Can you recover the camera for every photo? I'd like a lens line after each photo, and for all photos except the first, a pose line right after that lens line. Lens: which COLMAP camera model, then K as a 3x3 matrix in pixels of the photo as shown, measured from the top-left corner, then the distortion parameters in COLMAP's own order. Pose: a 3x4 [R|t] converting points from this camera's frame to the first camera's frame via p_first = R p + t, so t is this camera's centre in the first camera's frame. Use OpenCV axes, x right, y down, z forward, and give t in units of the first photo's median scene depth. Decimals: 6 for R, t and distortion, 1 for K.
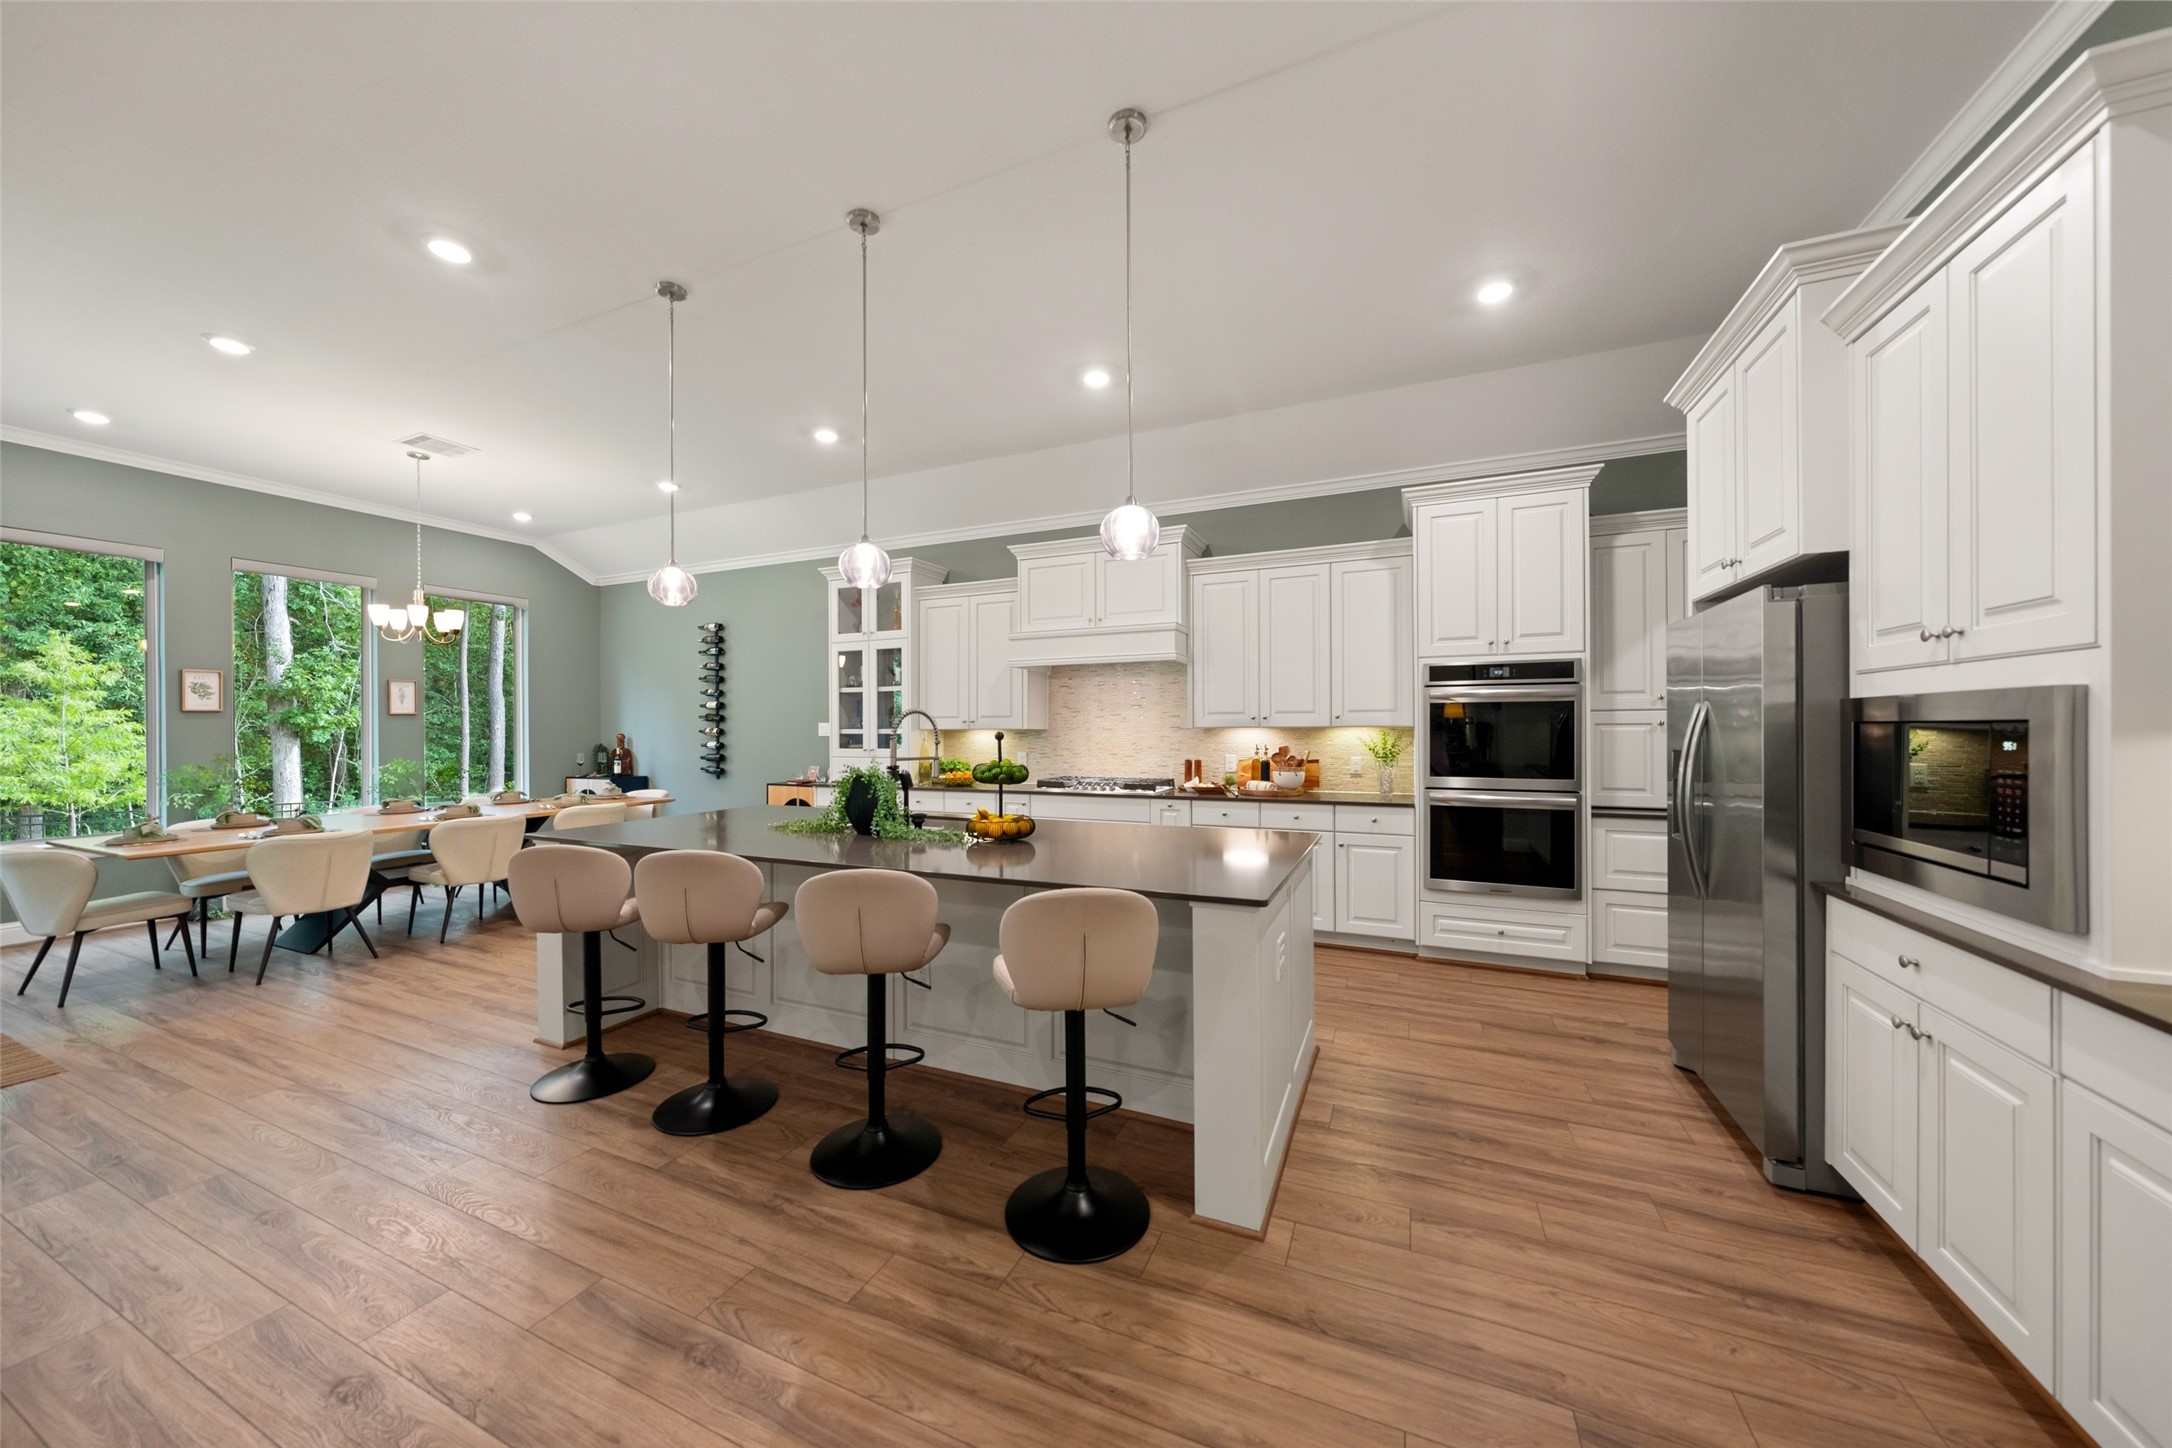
lens RADIAL K [[740.1, 0, 1078.6], [0, 740.1, 727.7], [0, 0, 1]] dist [-0.000960, 0.000136]
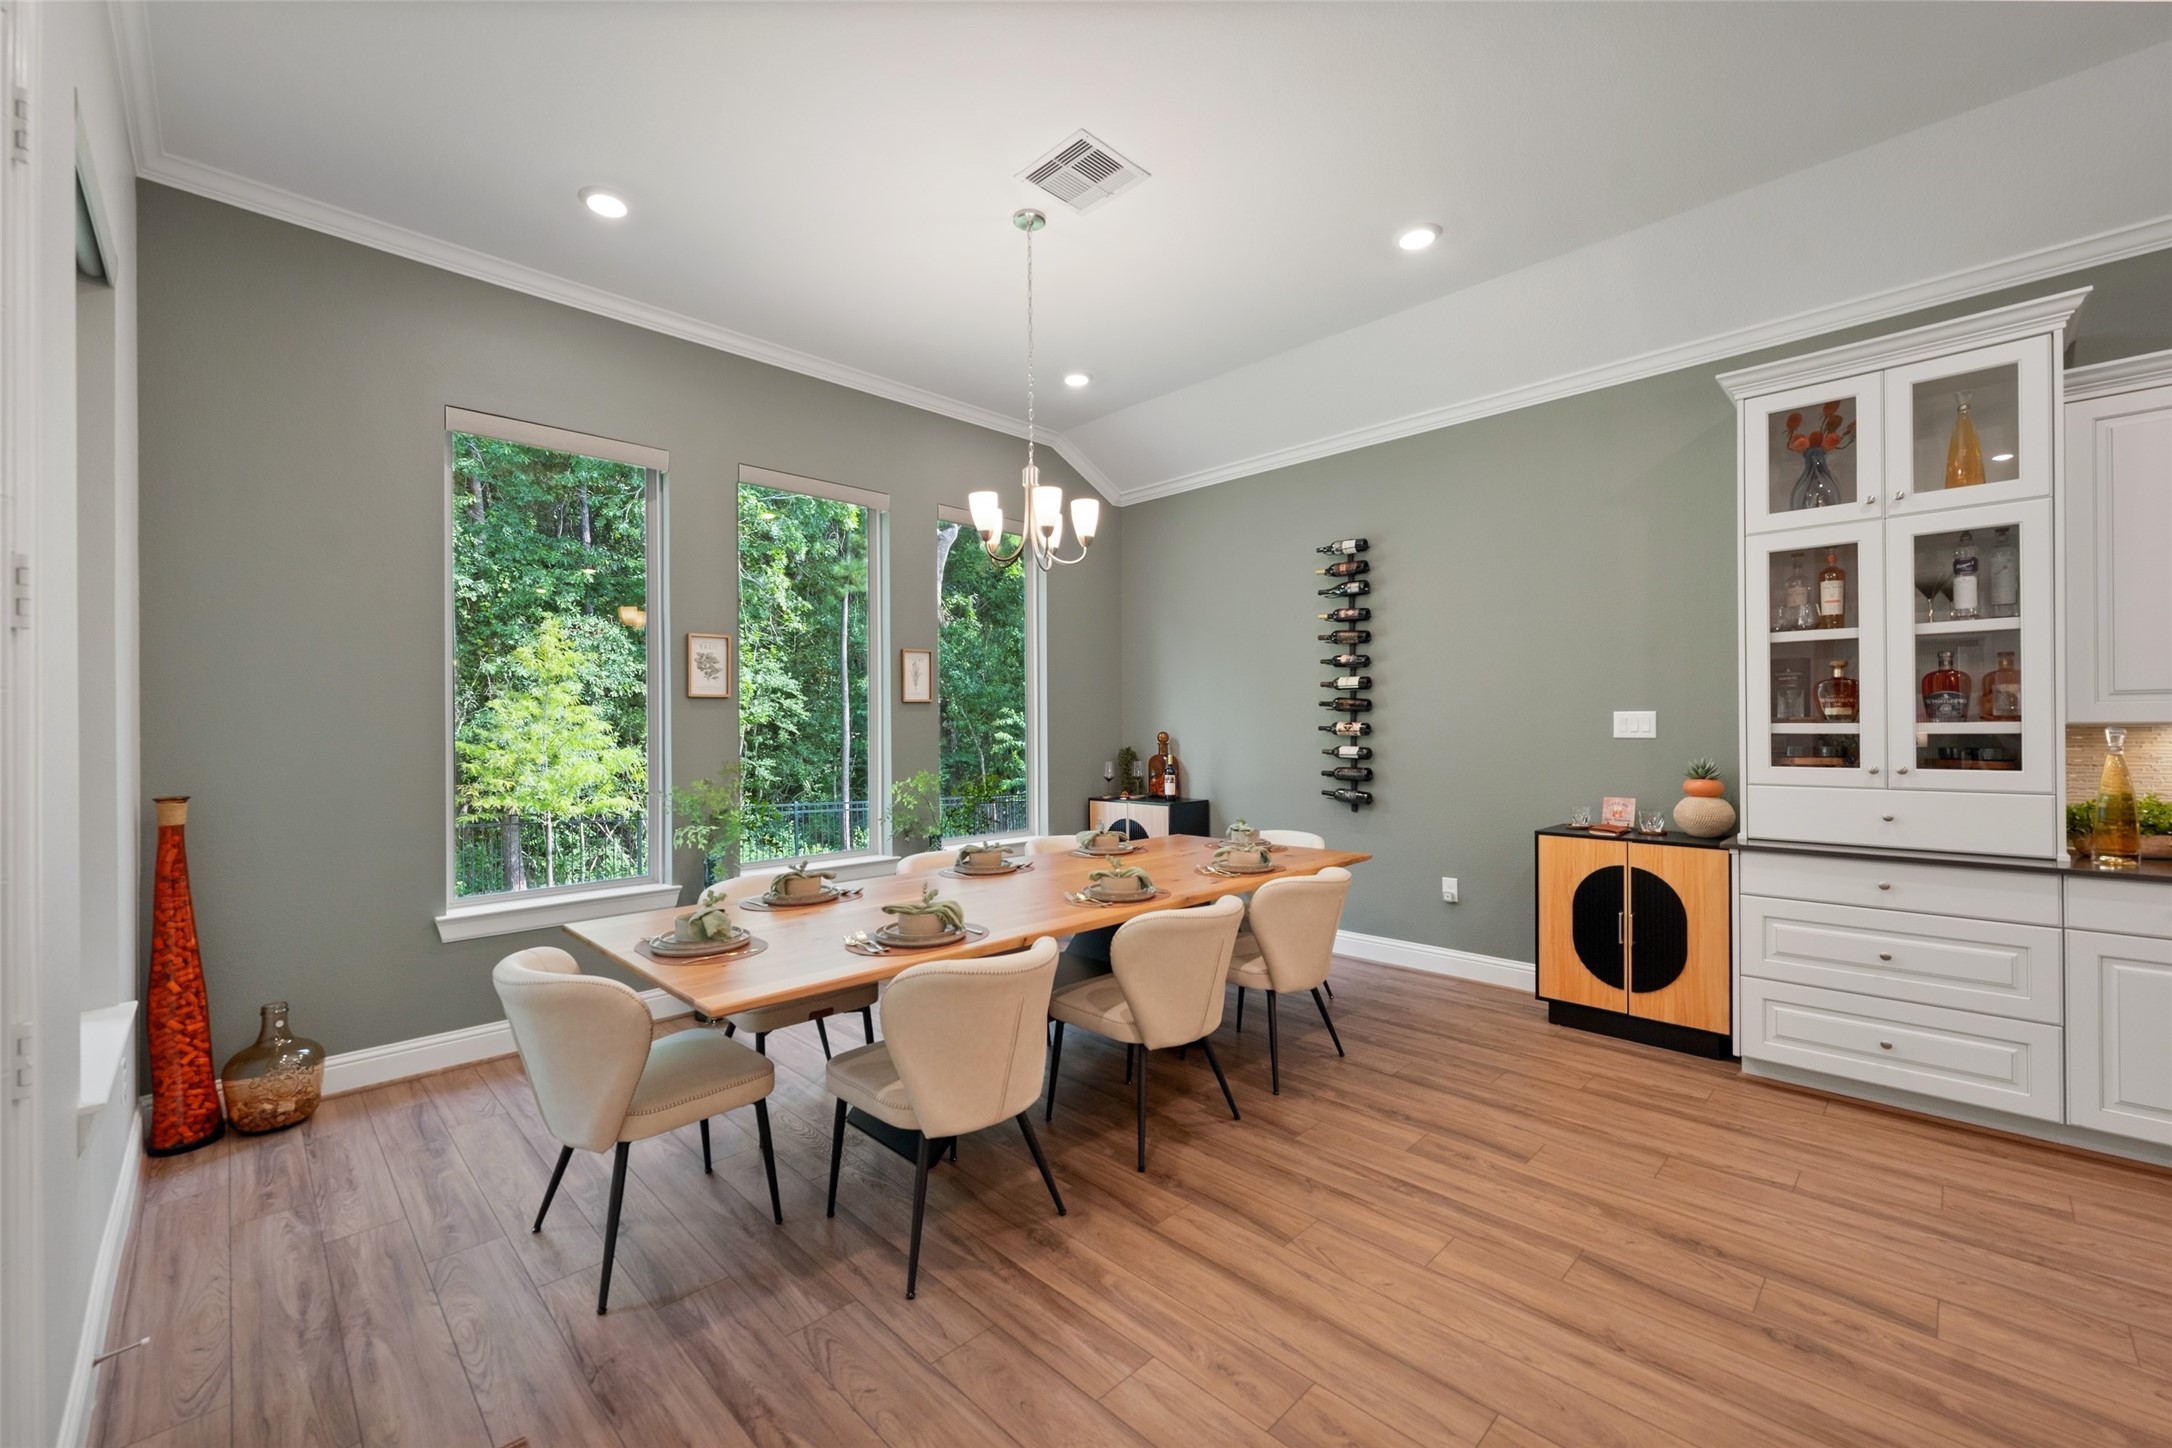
lens RADIAL K [[869.3, 0, 1078.5], [0, 869.3, 726.2], [0, 0, 1]] dist [-0.002144, -0.000062]
pose [[0.931805, -0.000834, -0.362959, -0.676519], [0.001080, 0.999999, 0.000473, 0.003884], [0.362958, -0.000833, 0.931805, 0.450867]]
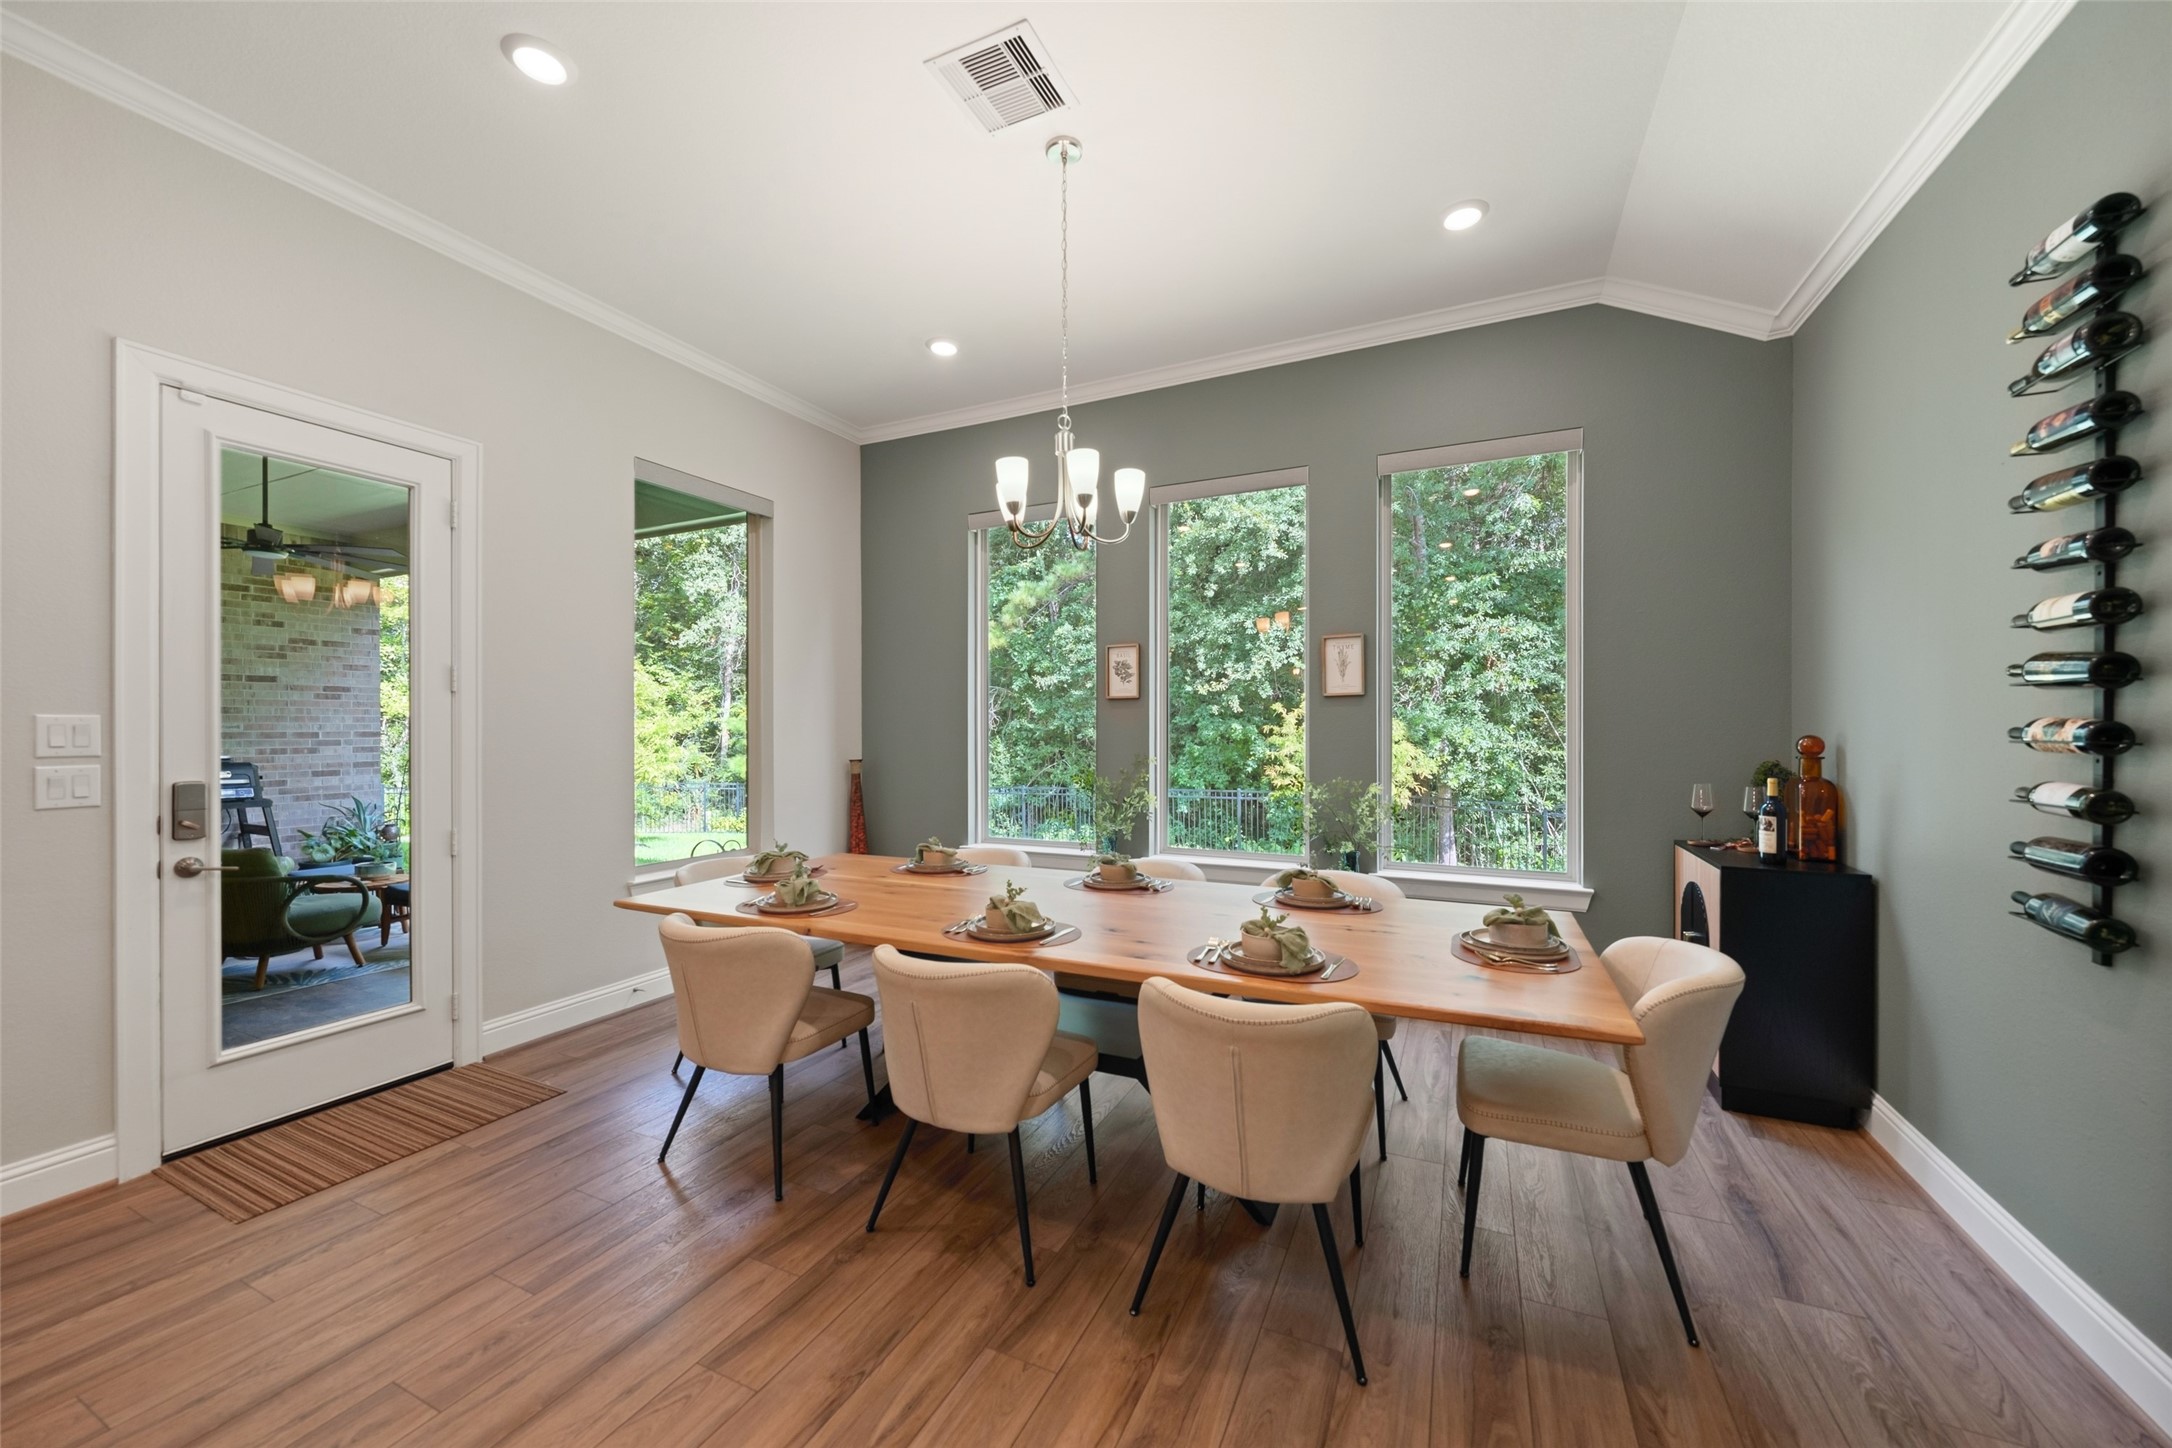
lens RADIAL K [[815.6, 0, 1086.0], [0, 815.6, 724.0], [0, 0, 1]] dist [0.000207, -0.000010]
pose [[-0.018575, 0.004692, -0.999816, -0.389380], [0.004957, 0.999977, 0.004600, -0.000187], [0.999815, -0.004870, -0.018597, 1.099692]]
